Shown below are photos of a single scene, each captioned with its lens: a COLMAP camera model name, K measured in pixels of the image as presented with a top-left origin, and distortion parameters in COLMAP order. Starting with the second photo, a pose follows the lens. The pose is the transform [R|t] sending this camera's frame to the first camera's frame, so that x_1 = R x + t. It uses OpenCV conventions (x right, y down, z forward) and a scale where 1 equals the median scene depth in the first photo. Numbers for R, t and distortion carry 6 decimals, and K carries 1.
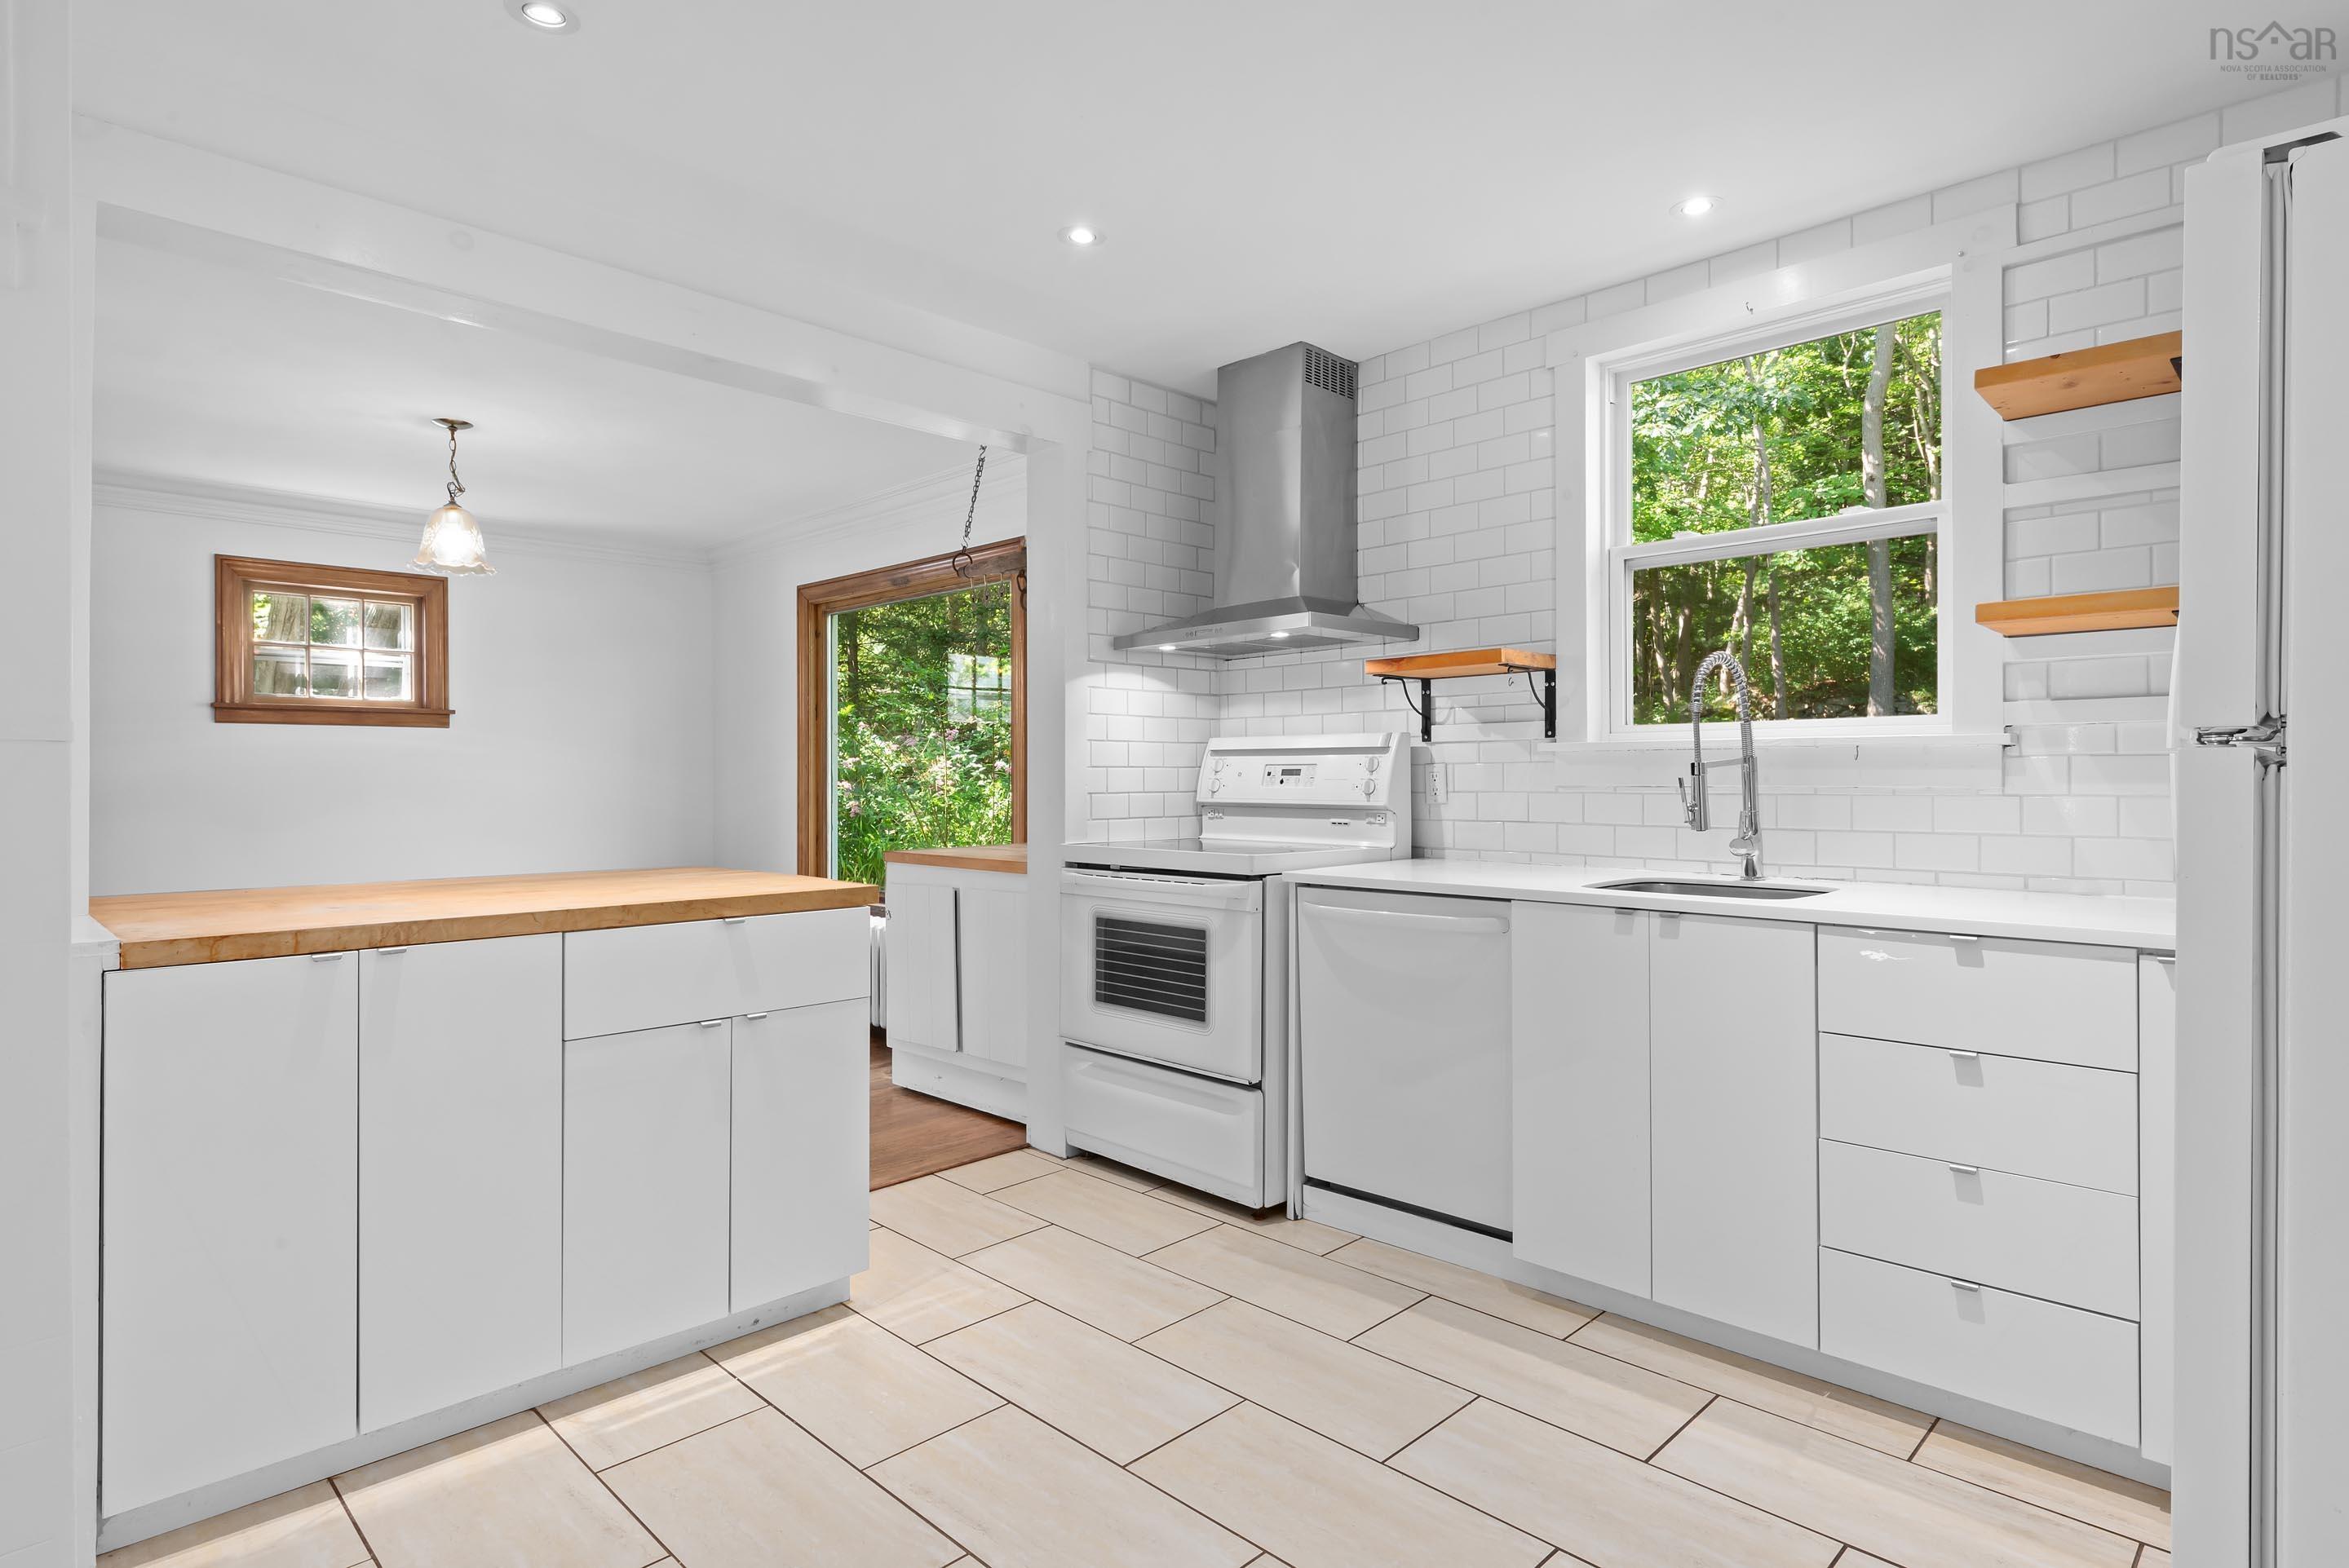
lens RADIAL K [[1219.2, 0, 1167.7], [0, 1219.2, 780.4], [0, 0, 1]] dist [0.012539, -0.004659]
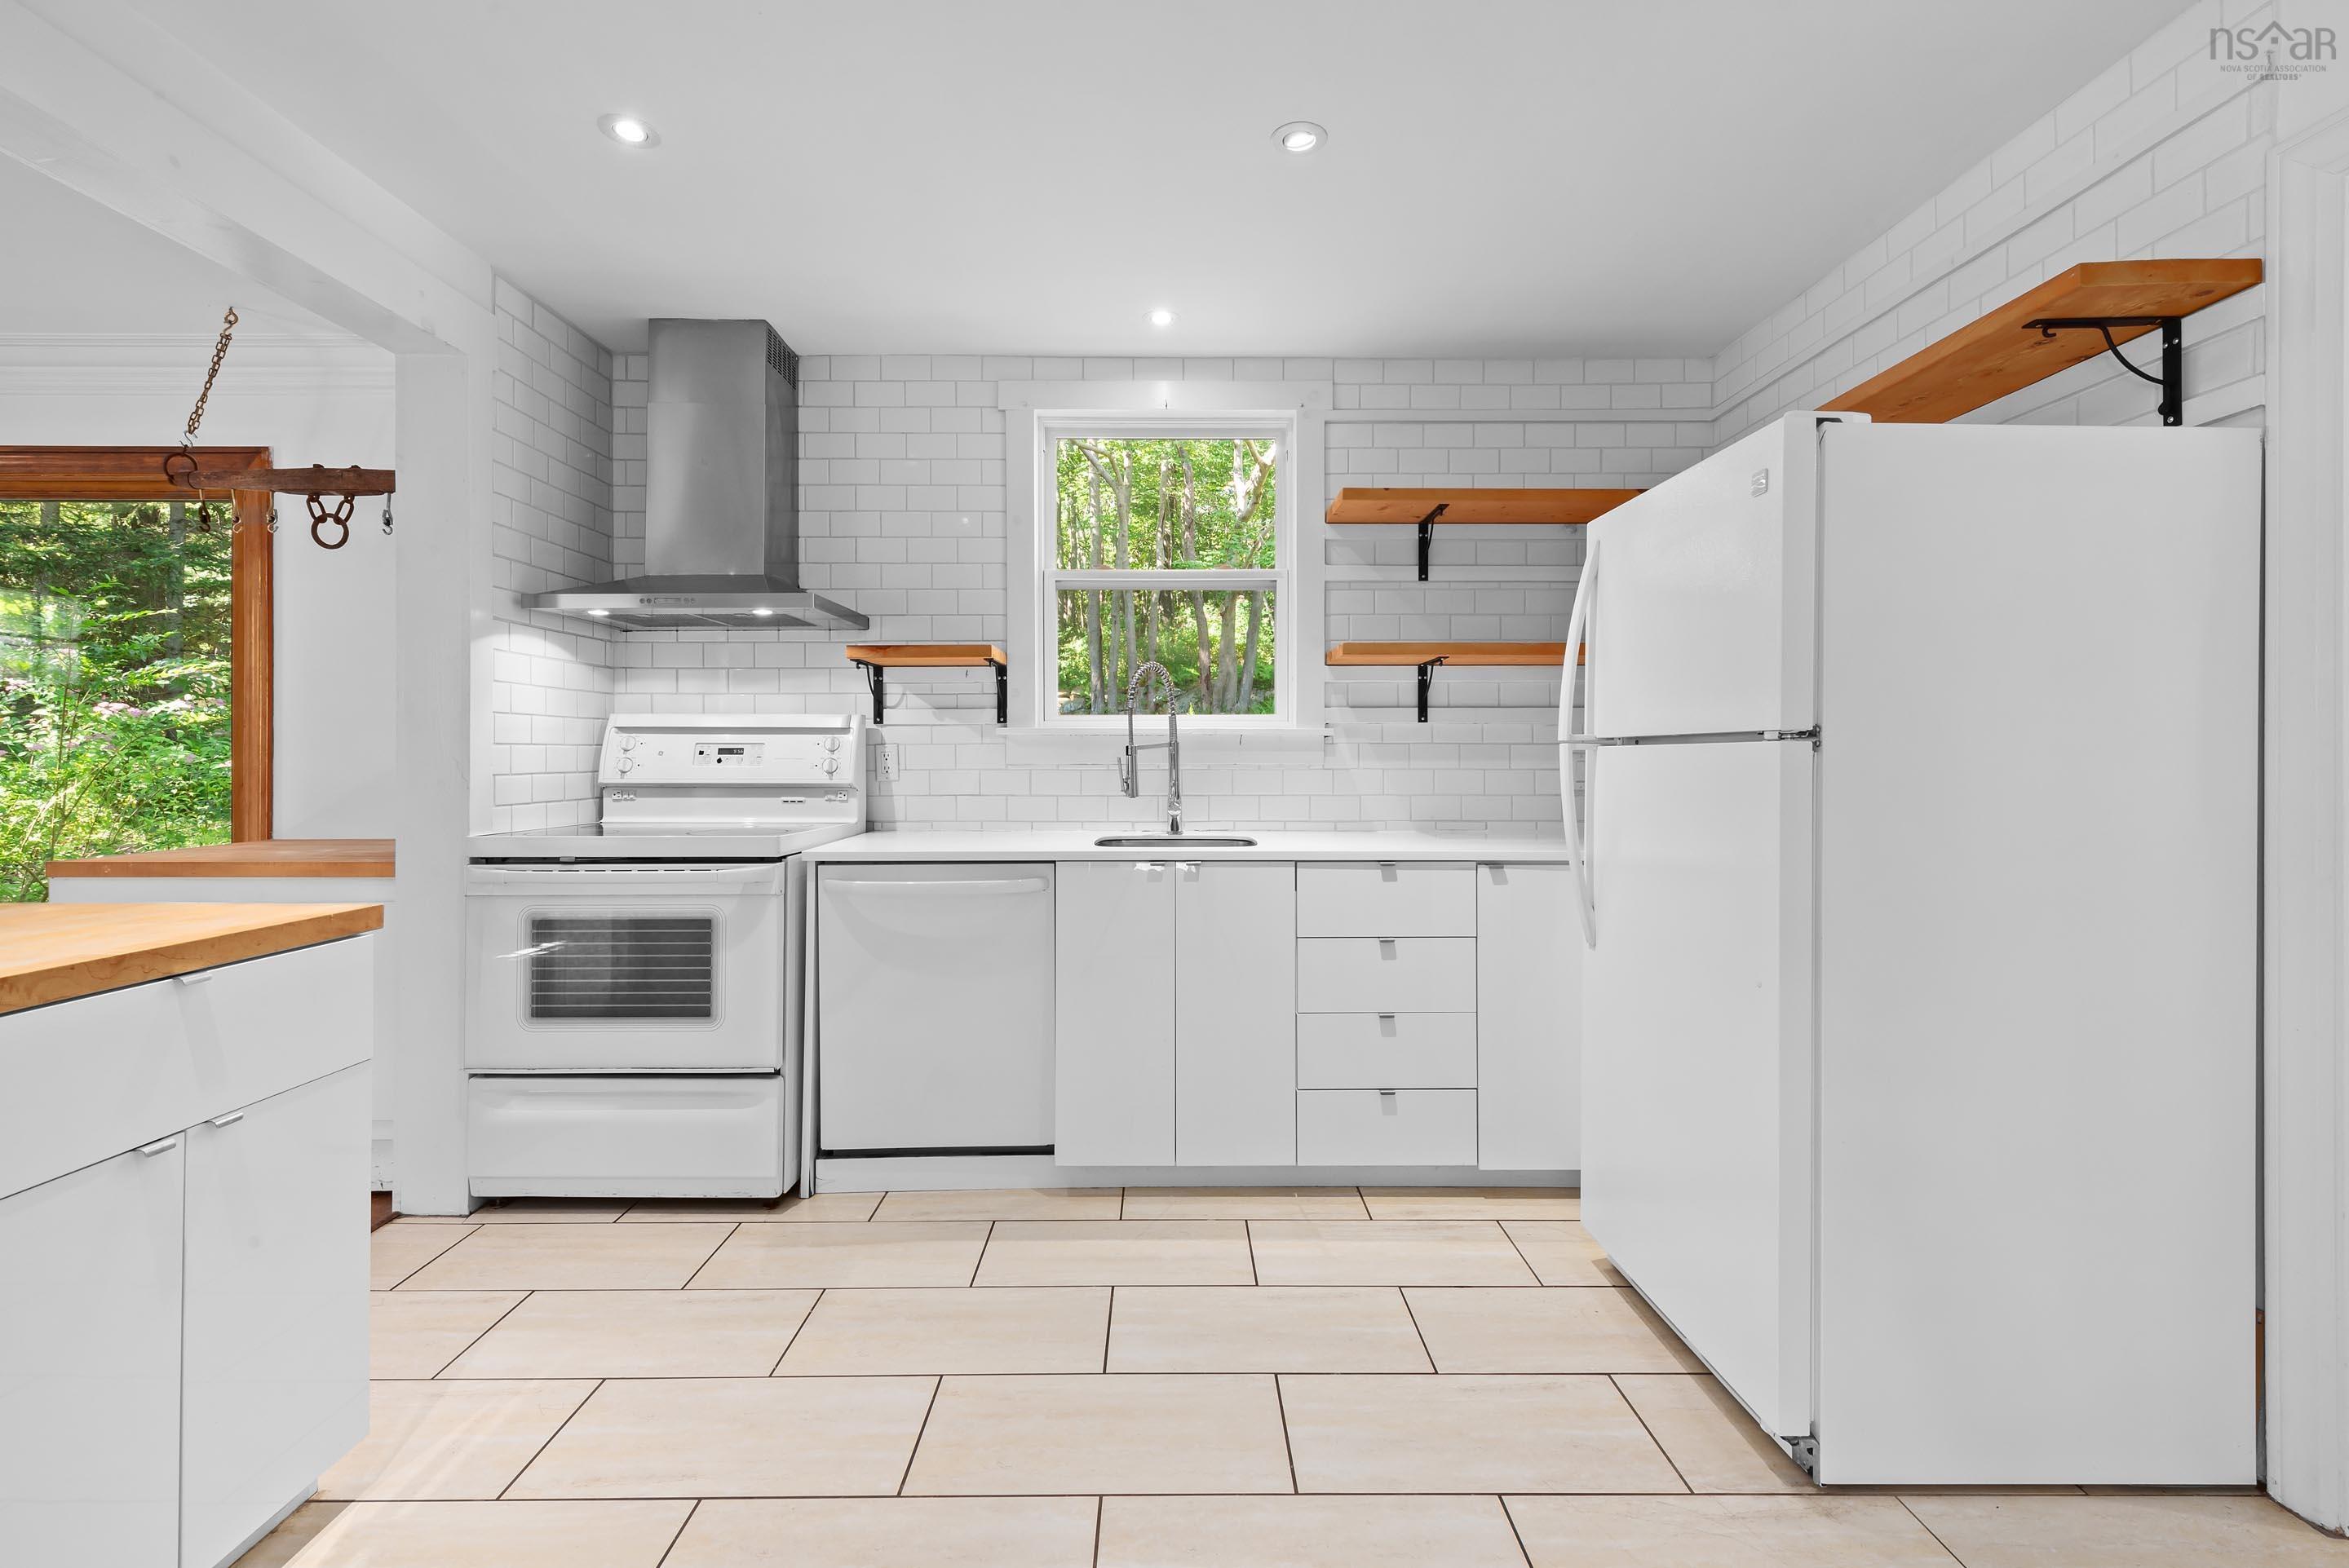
lens RADIAL K [[1030.6, 0, 1175.6], [0, 1030.6, 758.3], [0, 0, 1]] dist [0.012674, -0.001243]
pose [[0.704518, 0.000302, 0.709686, -0.291562], [0.000340, 1.000000, -0.000763, -0.000219], [-0.709686, 0.000779, 0.704518, 0.189150]]
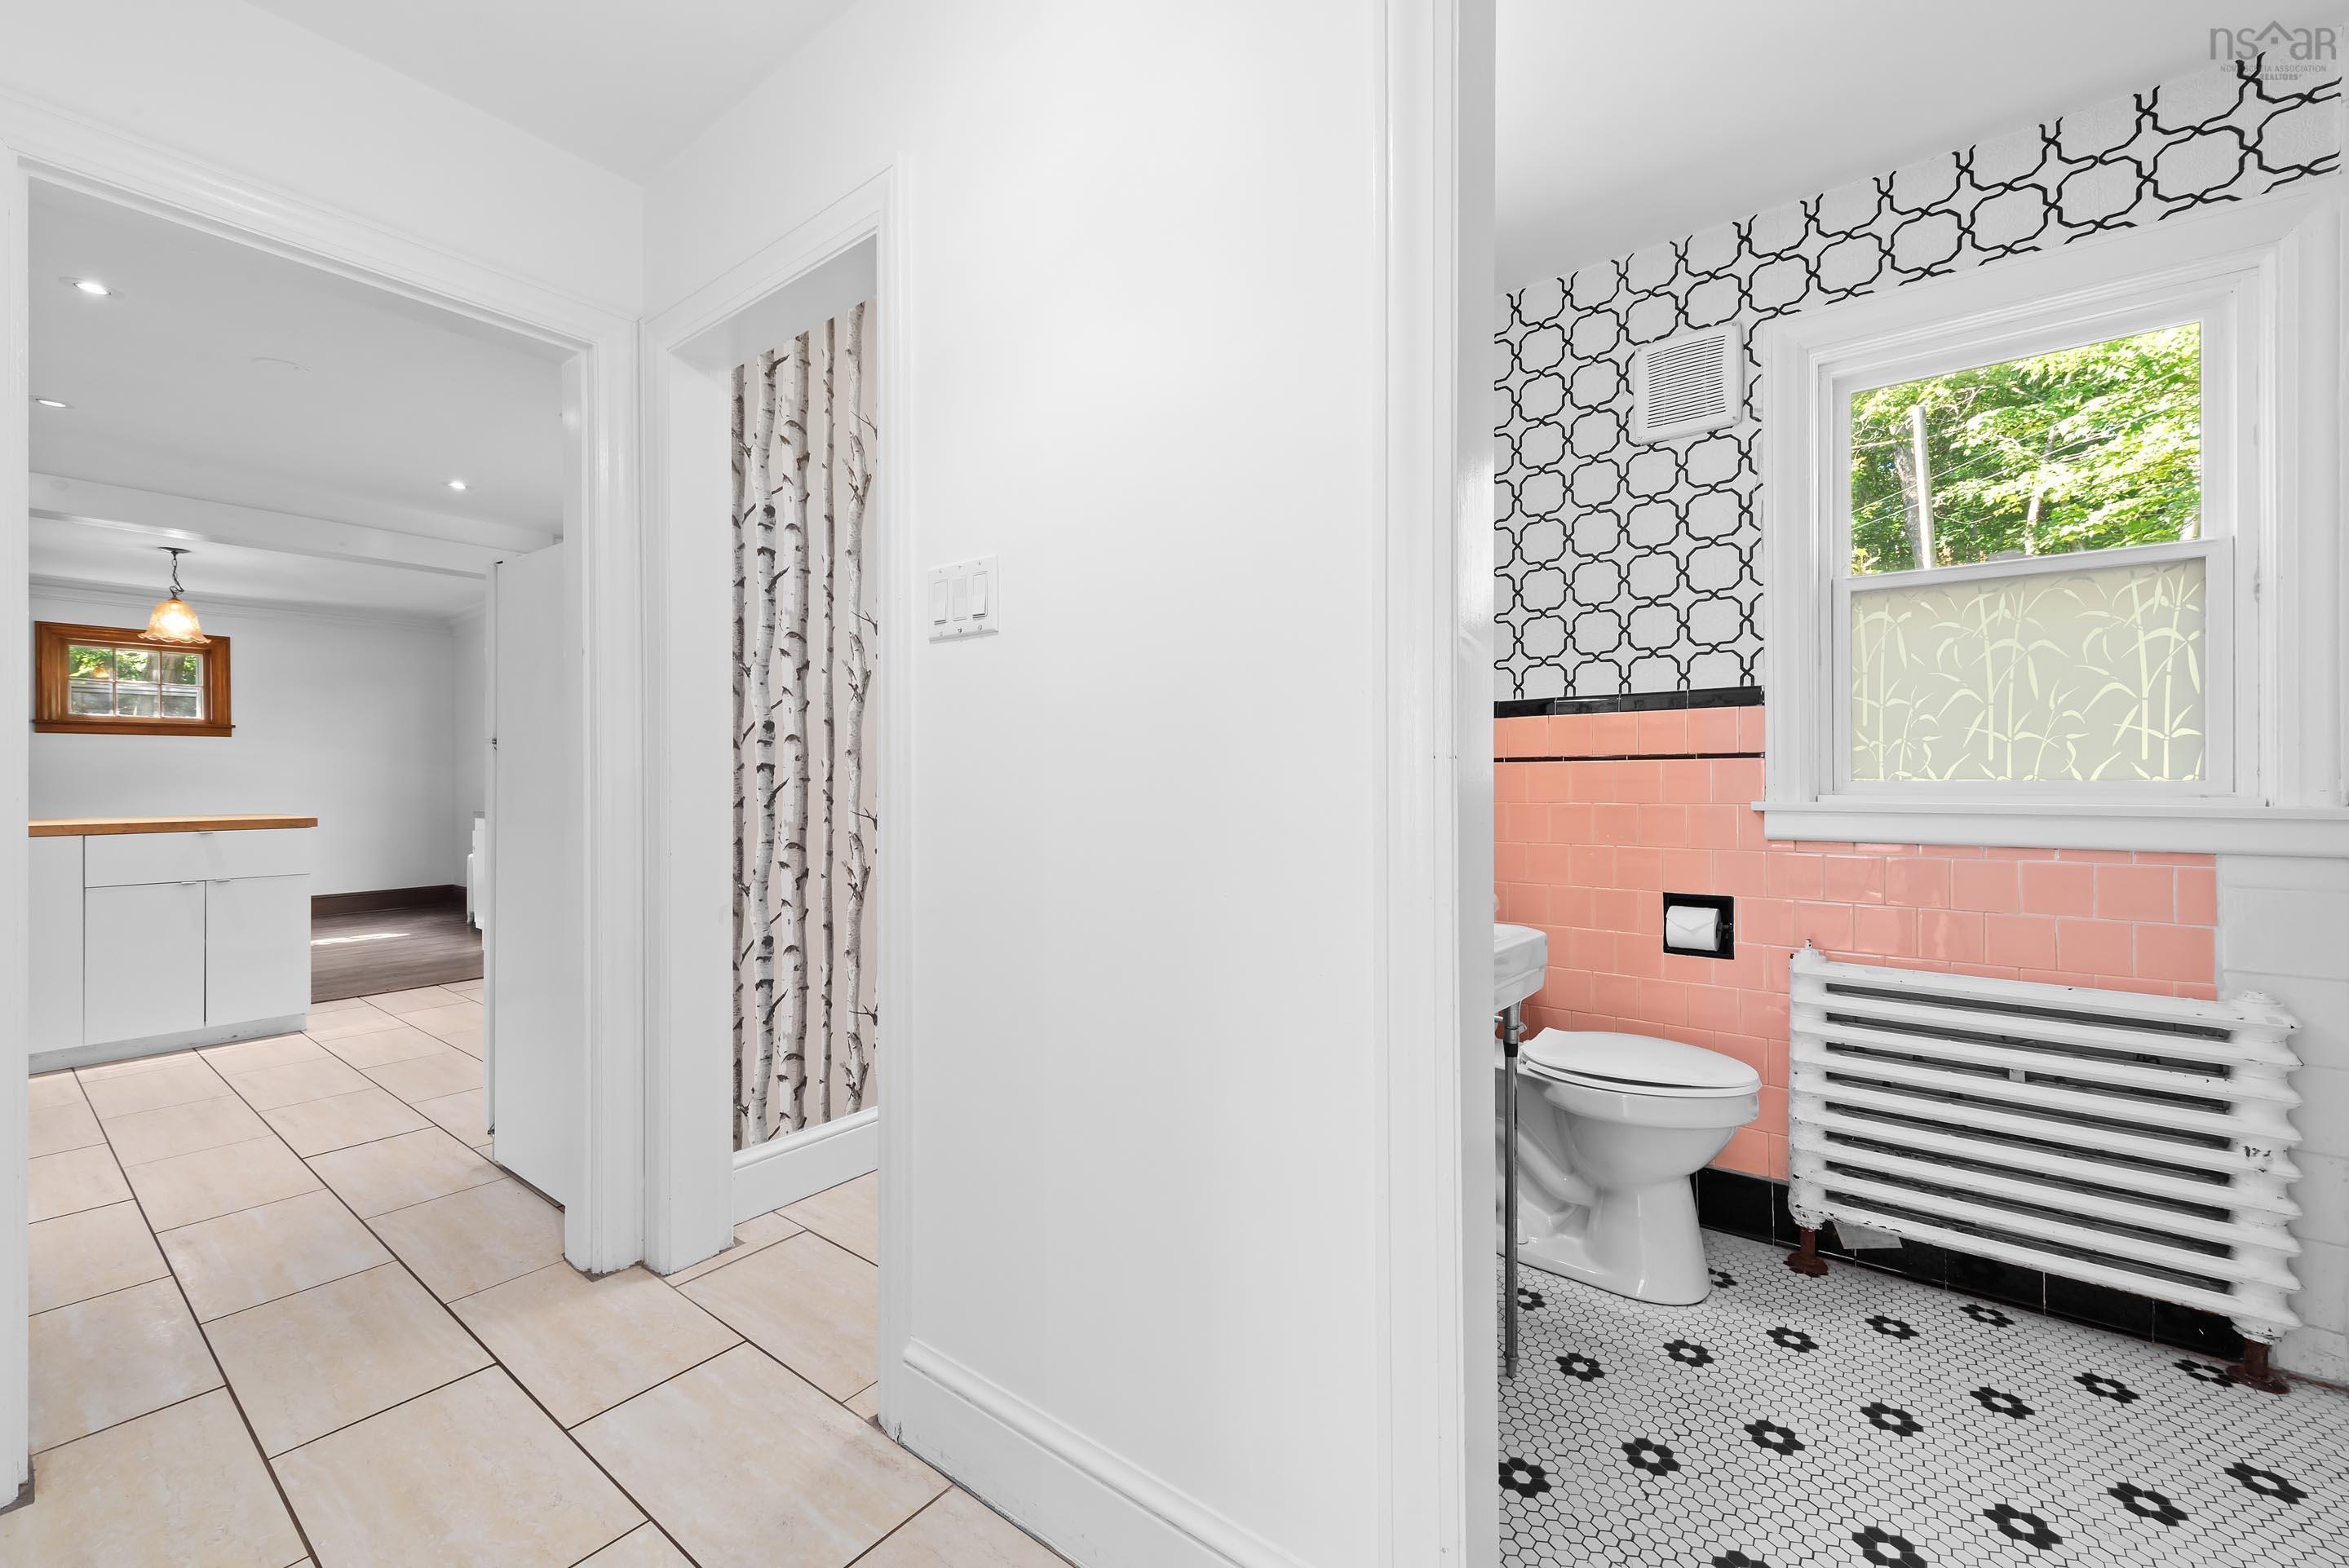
lens RADIAL K [[933.2, 0, 1178.9], [0, 933.2, 788.4], [0, 0, 1]] dist [0.003800, 0.000228]
pose [[0.991243, 0.002799, 0.132021, 0.814825], [-0.002989, 0.999995, 0.001244, 0.029521], [-0.132017, -0.001627, 0.991246, -0.586531]]
